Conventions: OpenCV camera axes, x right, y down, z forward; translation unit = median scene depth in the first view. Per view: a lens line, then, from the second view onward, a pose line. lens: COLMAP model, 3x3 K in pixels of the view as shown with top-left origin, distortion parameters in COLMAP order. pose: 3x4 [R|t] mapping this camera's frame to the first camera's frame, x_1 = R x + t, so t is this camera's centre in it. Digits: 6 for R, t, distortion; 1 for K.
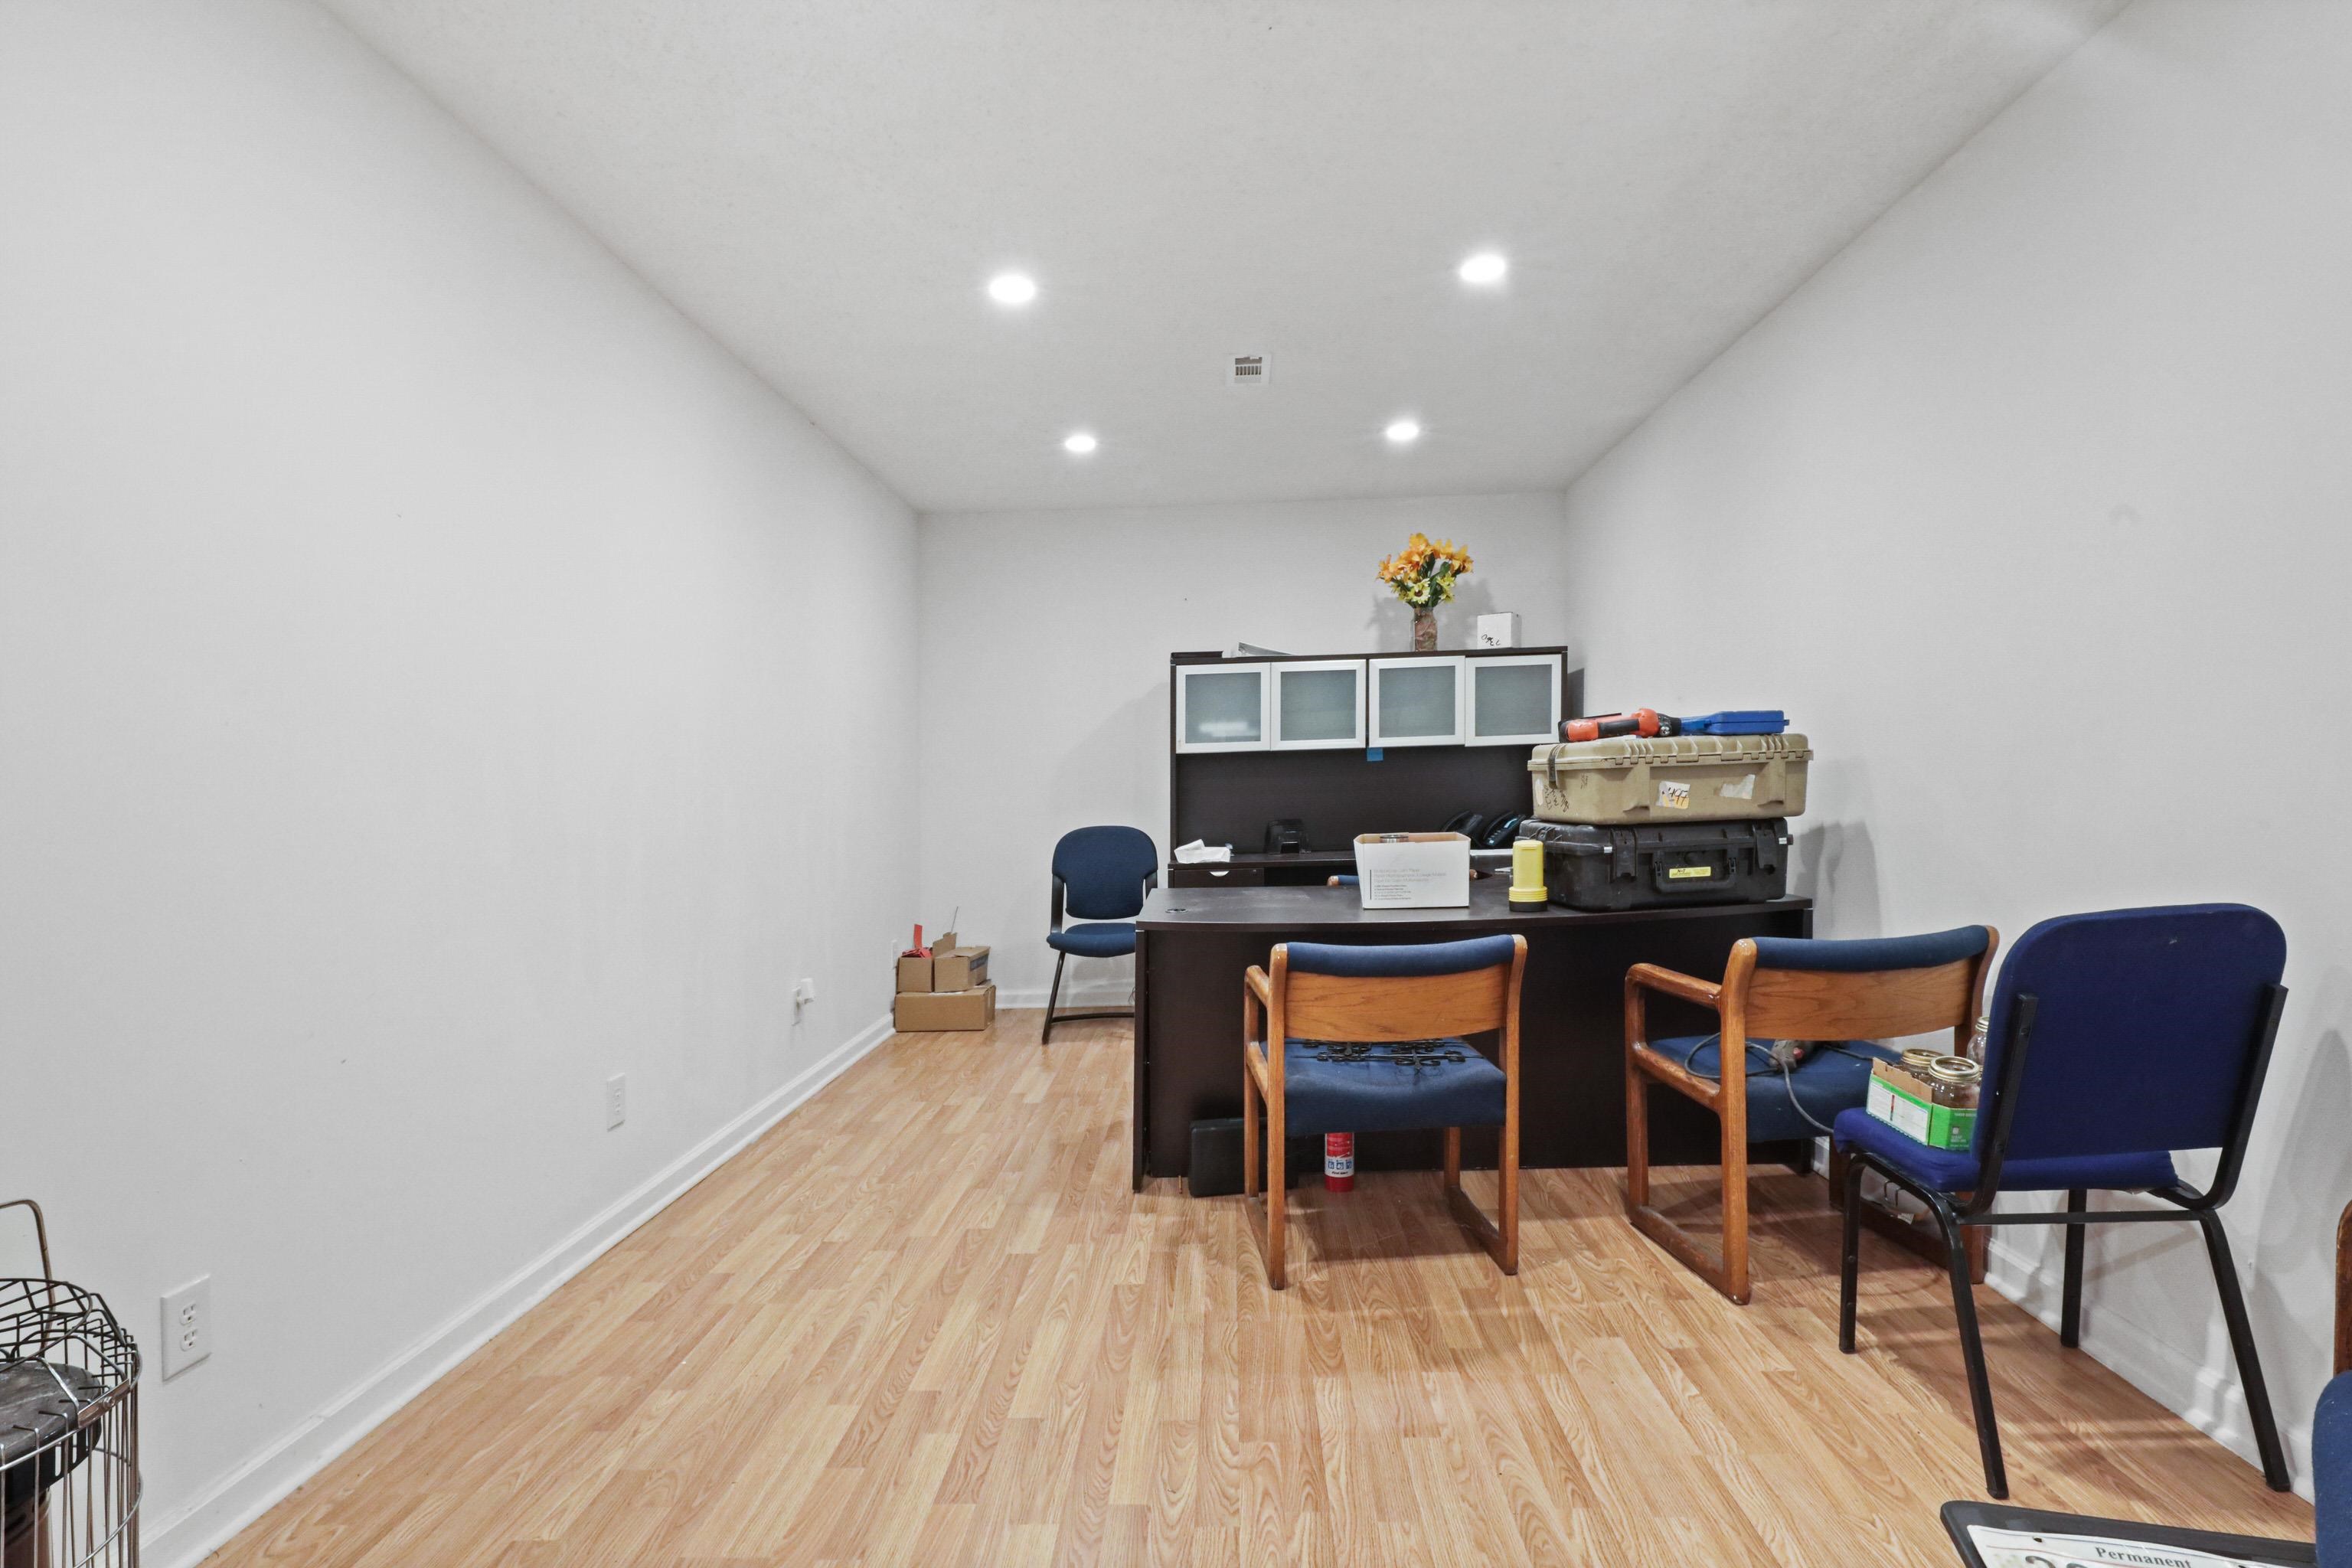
lens RADIAL K [[1166.6, 0, 1175.6], [0, 1166.6, 776.3], [0, 0, 1]] dist [0.003531, -0.000625]
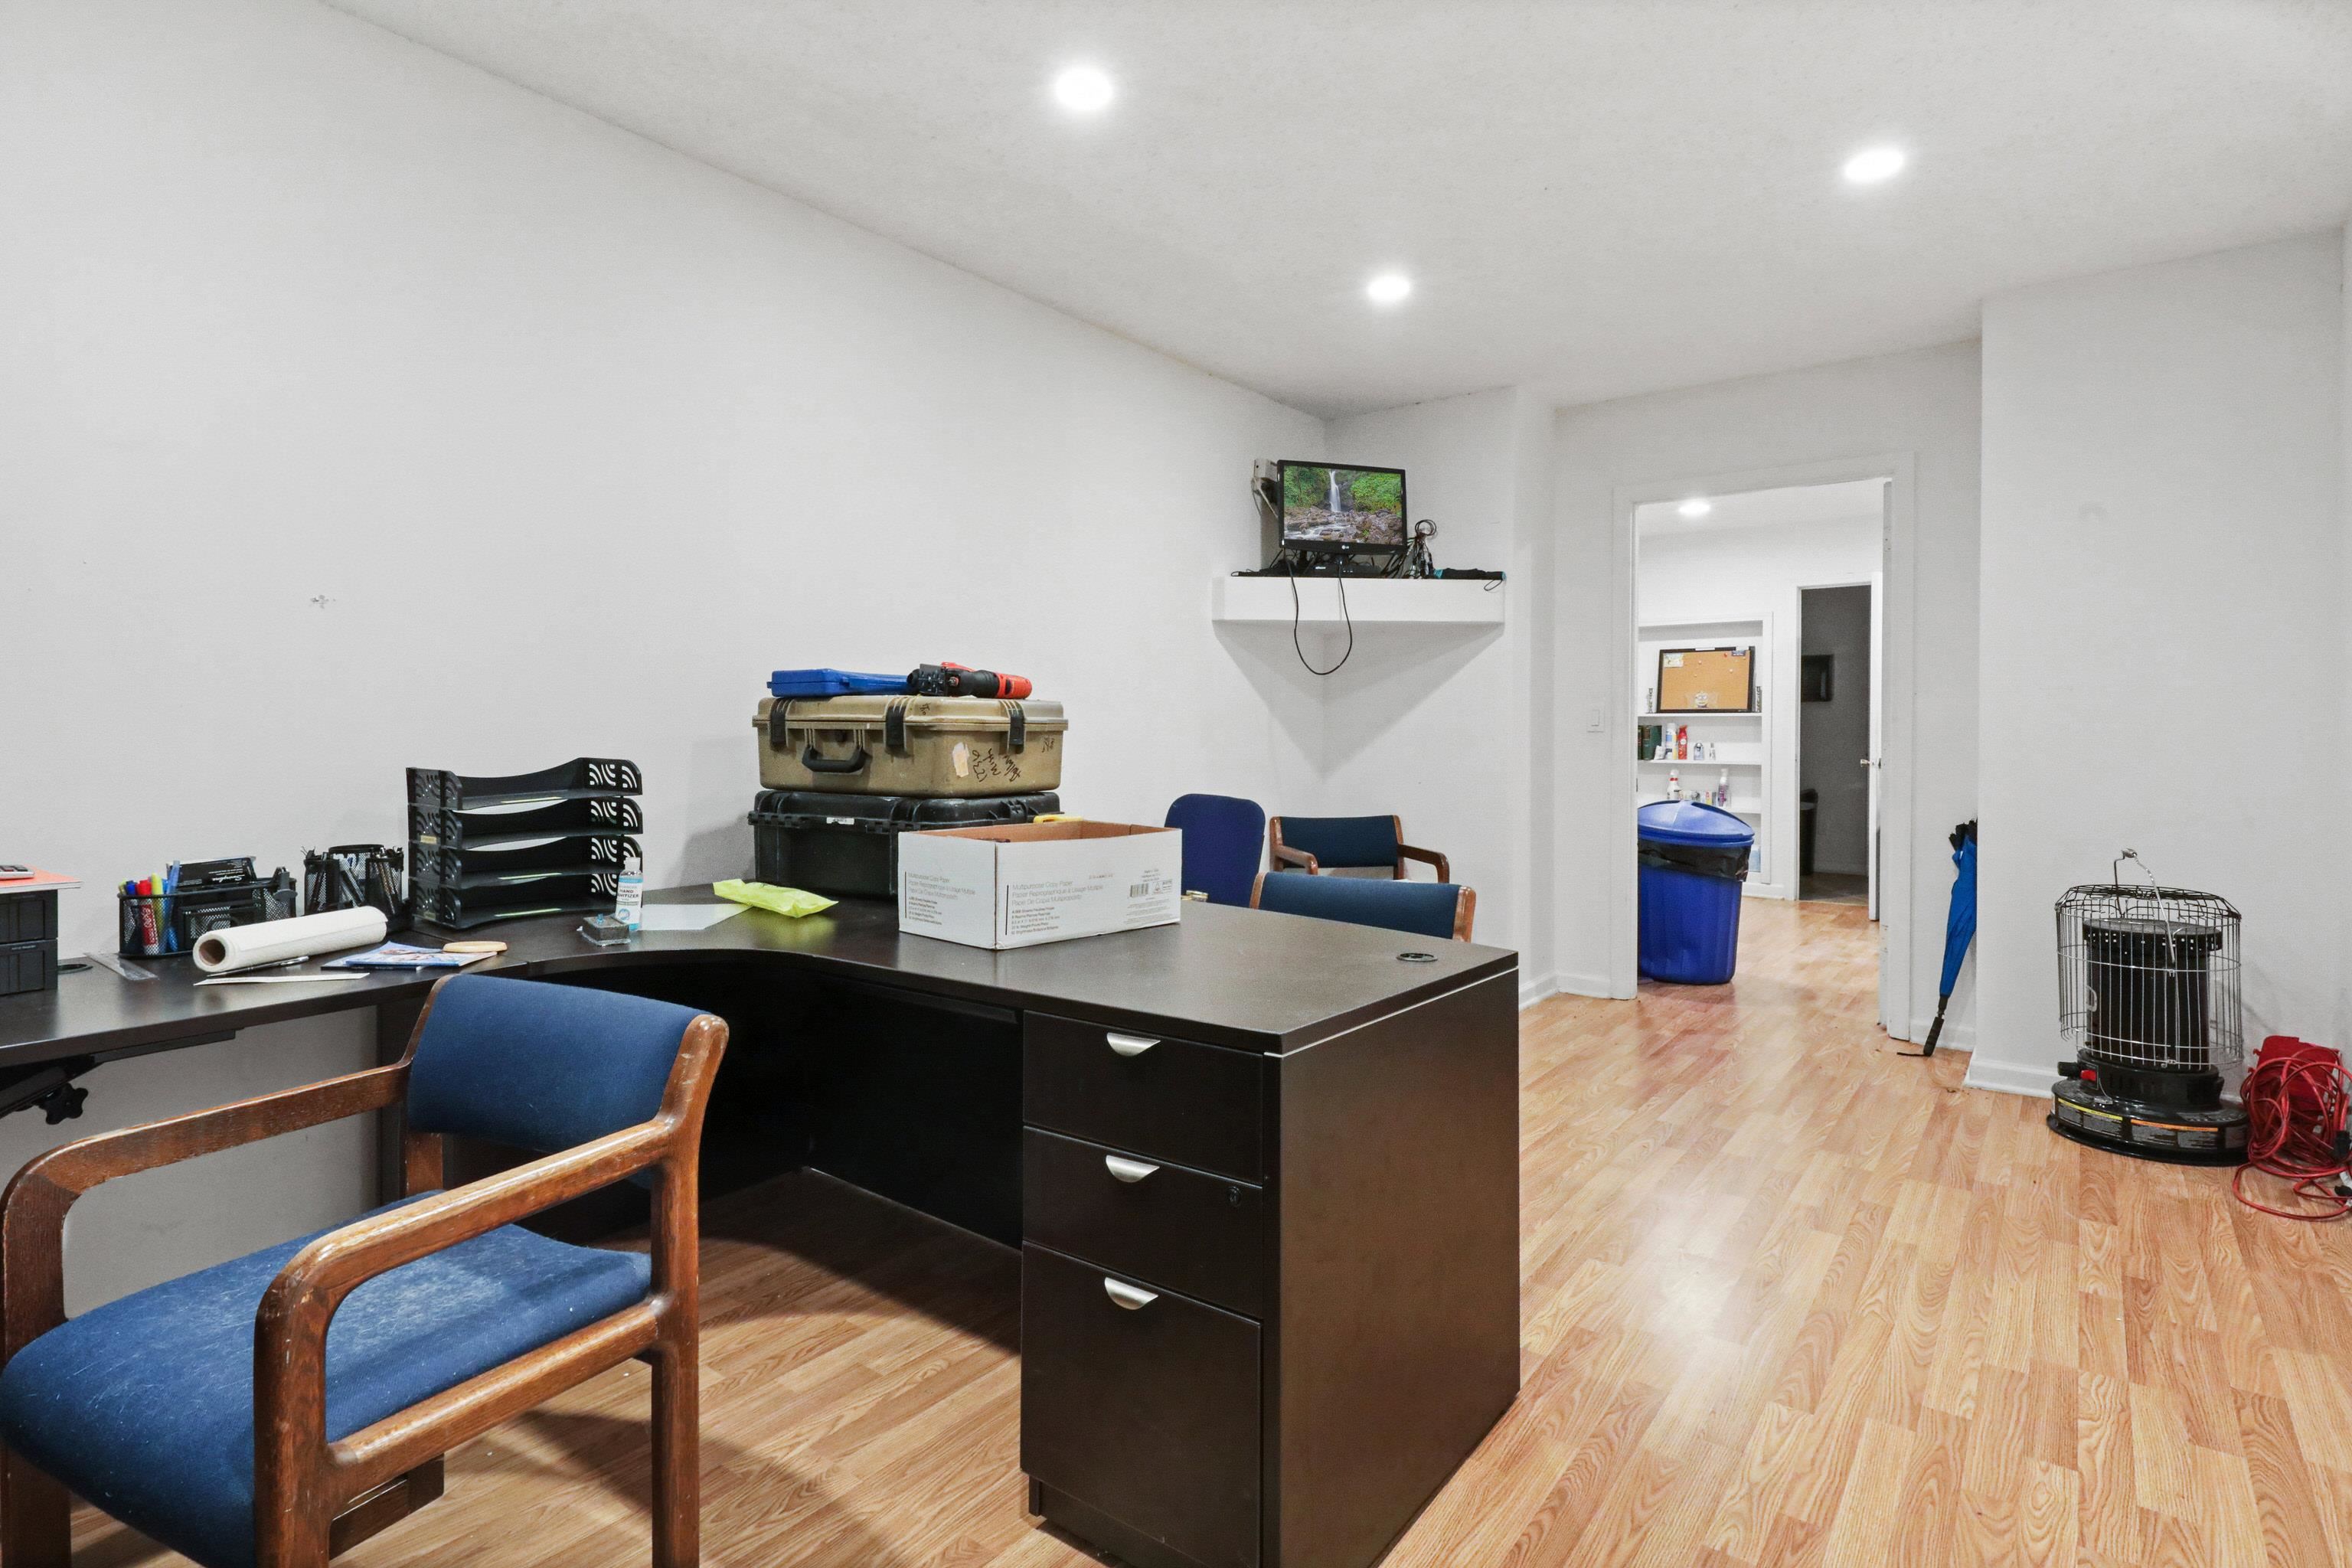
lens RADIAL K [[1166.6, 0, 1174.1], [0, 1166.6, 769.2], [0, 0, 1]] dist [0.003531, -0.000625]
pose [[-0.817303, -0.002081, 0.576204, -0.299726], [0.012622, 0.999689, 0.021514, 0.013474], [-0.576069, 0.024856, -0.817023, 1.975213]]
